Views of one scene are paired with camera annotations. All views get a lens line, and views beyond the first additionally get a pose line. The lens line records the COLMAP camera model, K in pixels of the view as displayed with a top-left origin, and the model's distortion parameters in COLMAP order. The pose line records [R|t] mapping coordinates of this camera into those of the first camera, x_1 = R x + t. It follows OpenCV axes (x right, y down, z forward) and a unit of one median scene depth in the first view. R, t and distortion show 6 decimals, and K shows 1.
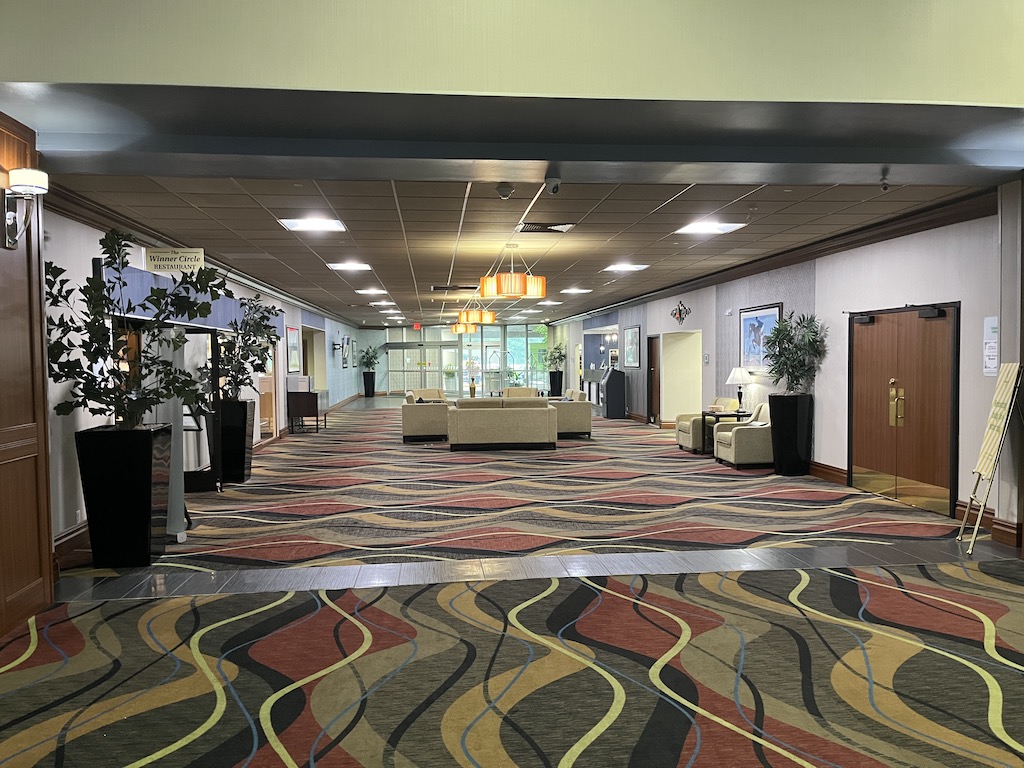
lens RADIAL K [[770.2, 0, 512.0], [0, 770.2, 384.0], [0, 0, 1]] dist [0.006523, 0.001547]
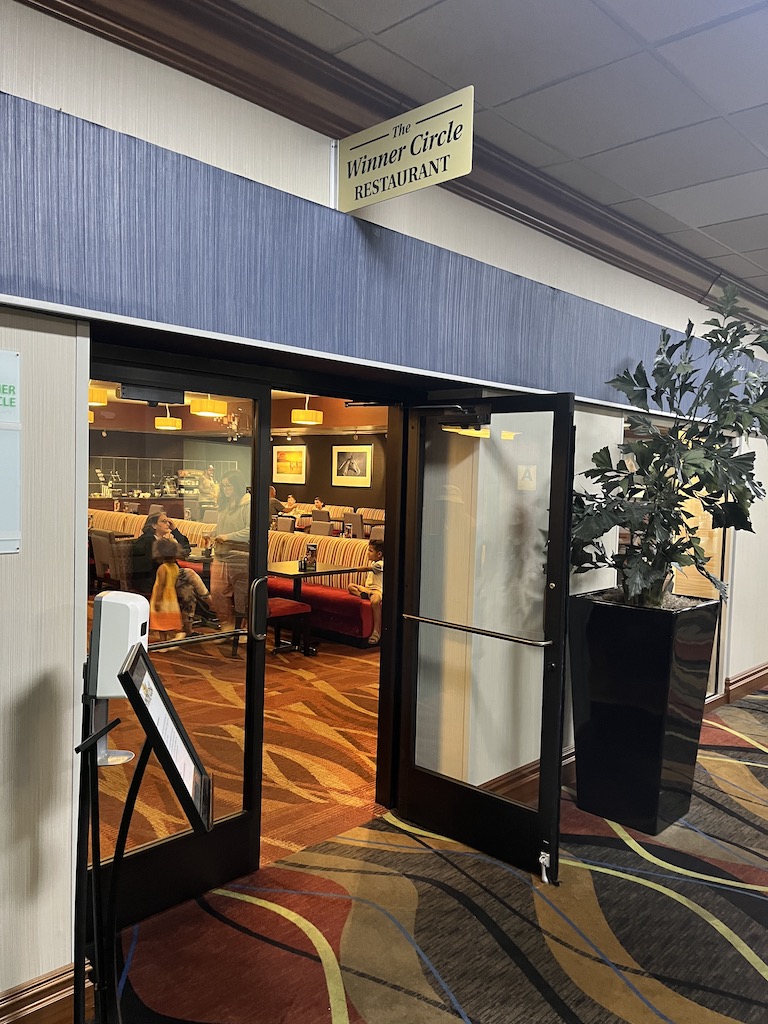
lens RADIAL K [[770.2, 0, 384.0], [0, 770.2, 512.0], [0, 0, 1]] dist [0.006523, 0.001547]
pose [[0.632908, 0.069295, -0.771120, -0.172687], [-0.065631, 0.997204, 0.035743, -0.026811], [0.771440, 0.027987, 0.635686, 0.711425]]
